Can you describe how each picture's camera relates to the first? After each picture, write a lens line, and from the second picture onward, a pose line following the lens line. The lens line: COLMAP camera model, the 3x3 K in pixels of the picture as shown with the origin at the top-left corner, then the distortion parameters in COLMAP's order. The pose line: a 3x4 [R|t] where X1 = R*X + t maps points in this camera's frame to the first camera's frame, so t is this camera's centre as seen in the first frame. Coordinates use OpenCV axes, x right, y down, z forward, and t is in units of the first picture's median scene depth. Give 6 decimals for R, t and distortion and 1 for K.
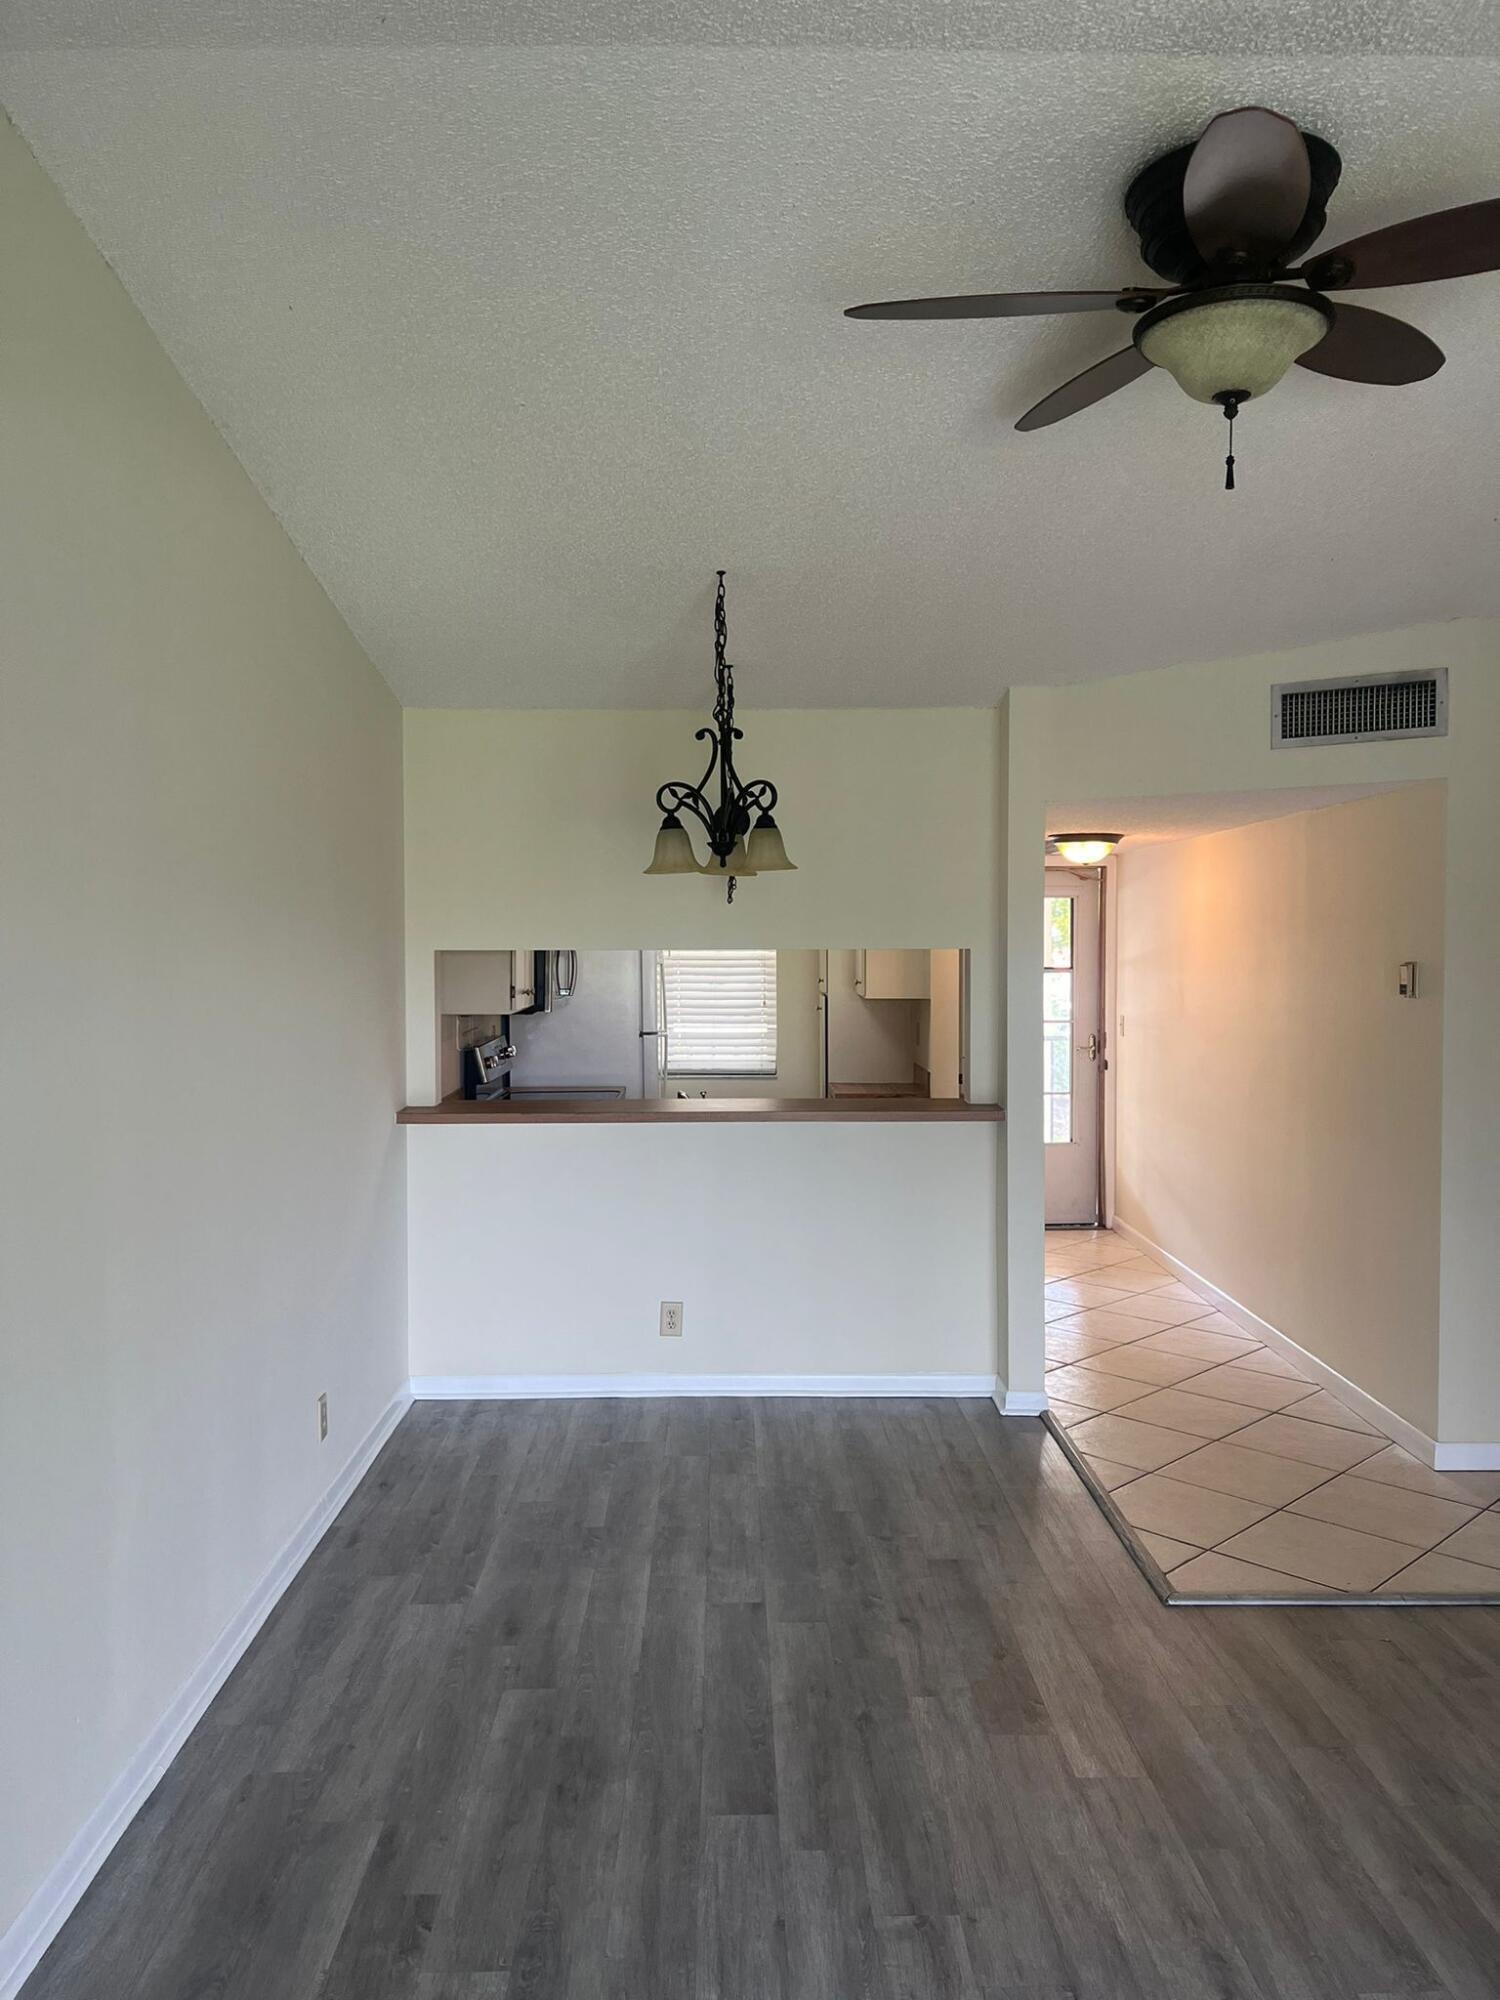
lens RADIAL K [[1516.0, 0, 746.3], [0, 1516.0, 992.5], [0, 0, 1]] dist [0.013876, -0.033772]
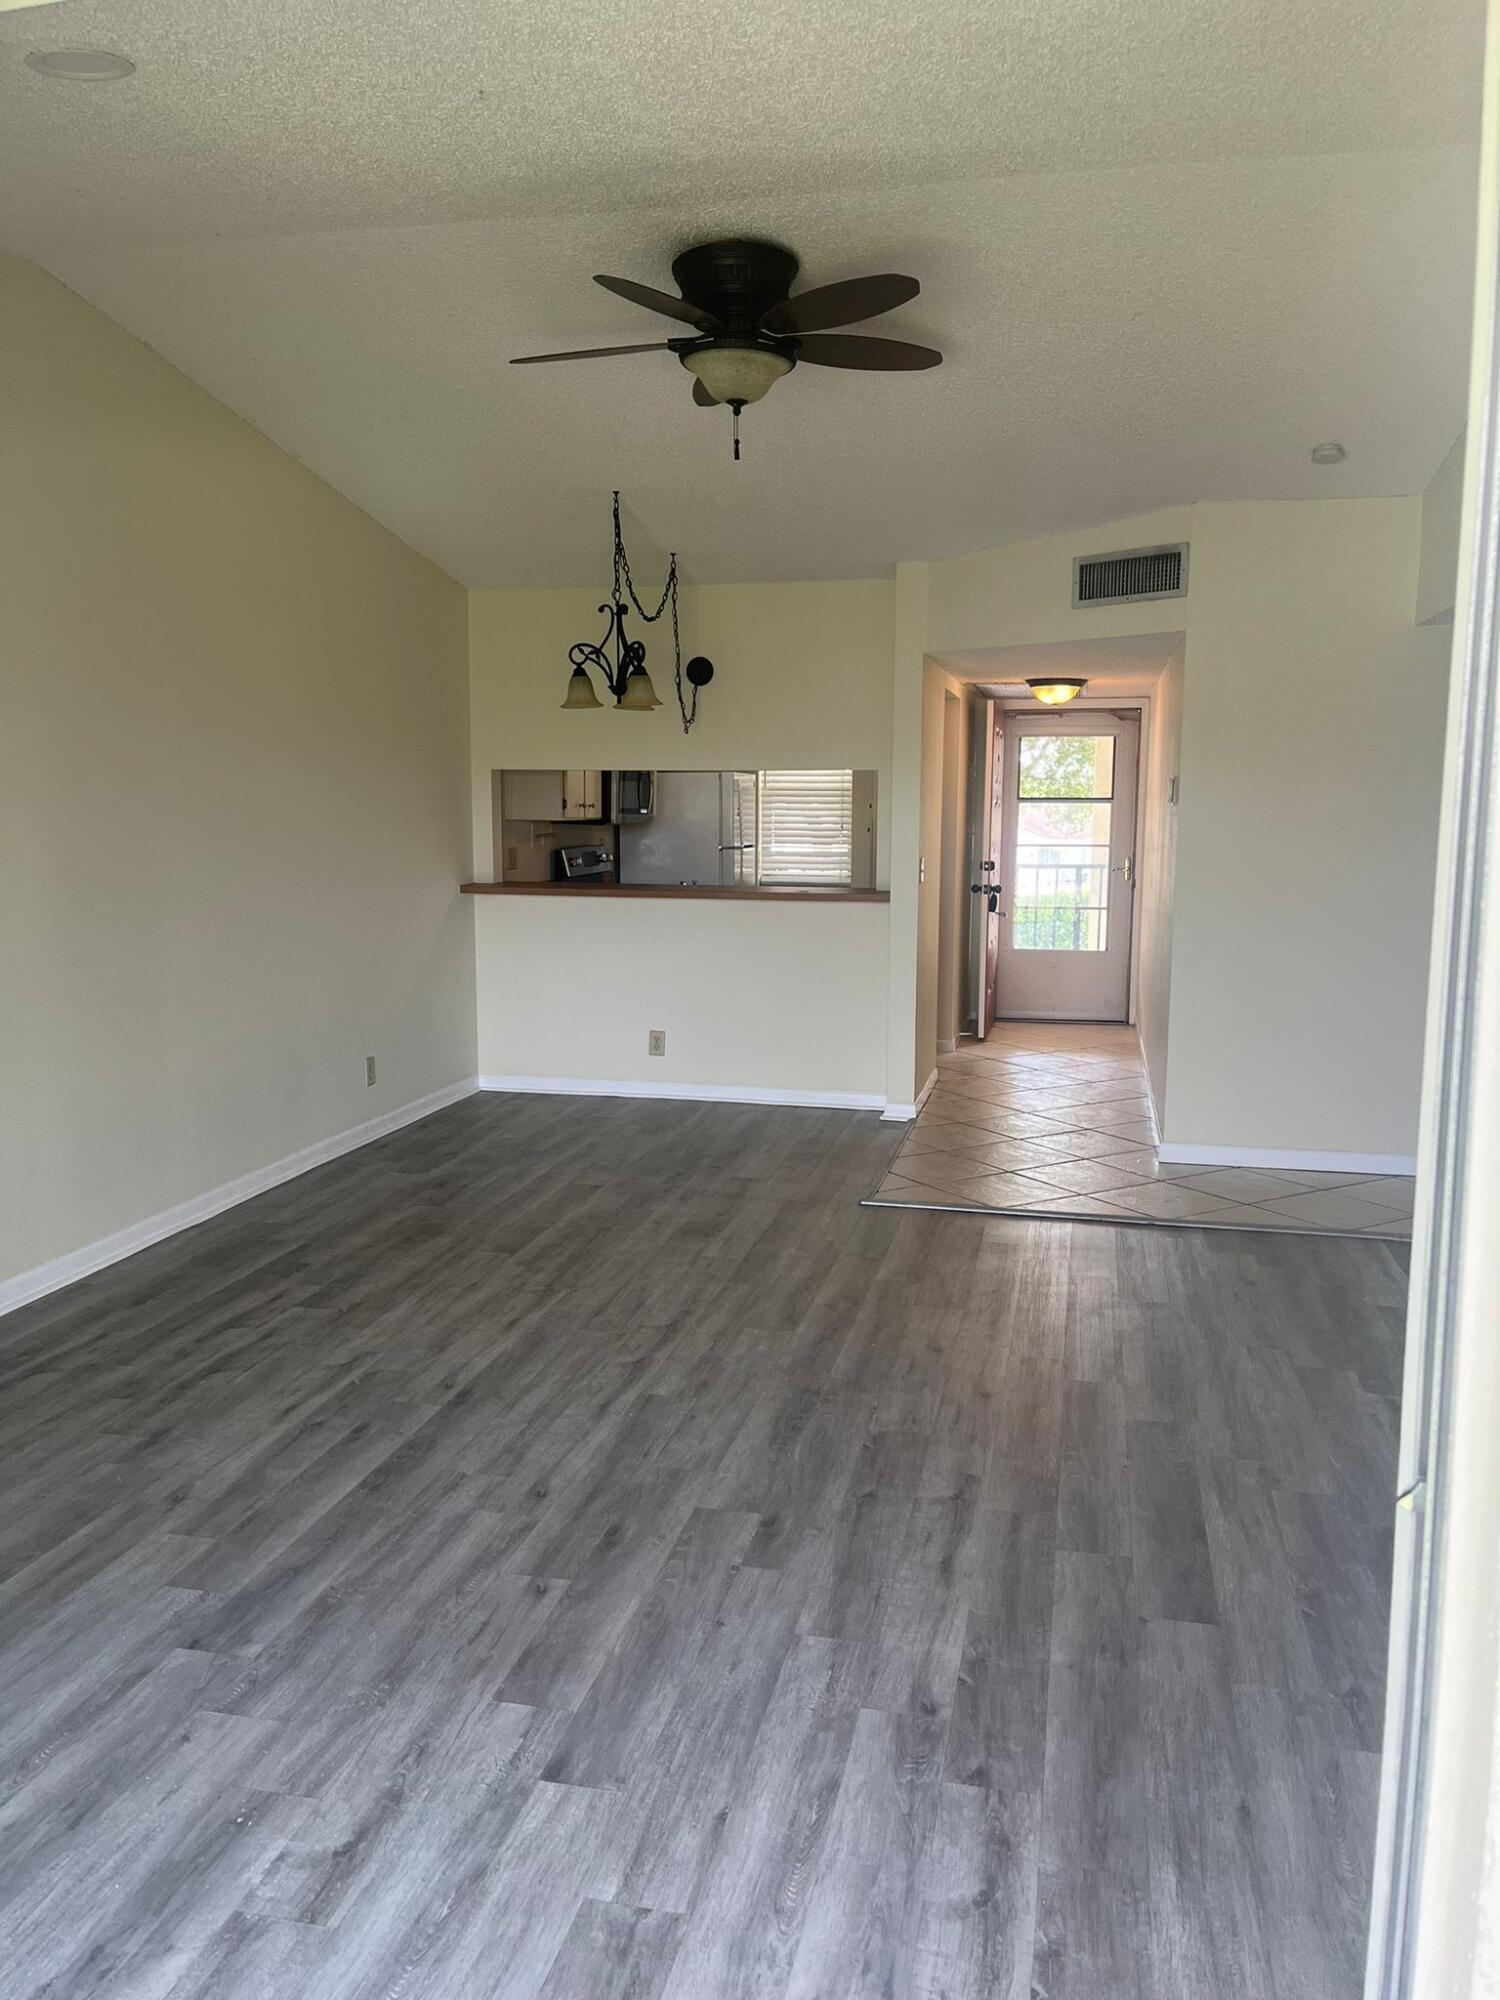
lens RADIAL K [[1516.0, 0, 747.4], [0, 1516.0, 1002.6], [0, 0, 1]] dist [0.013876, -0.033772]
pose [[0.973547, 0.037063, -0.225462, 0.444586], [-0.014490, 0.994785, 0.100959, 0.053309], [0.228028, -0.095021, 0.969007, -0.396364]]
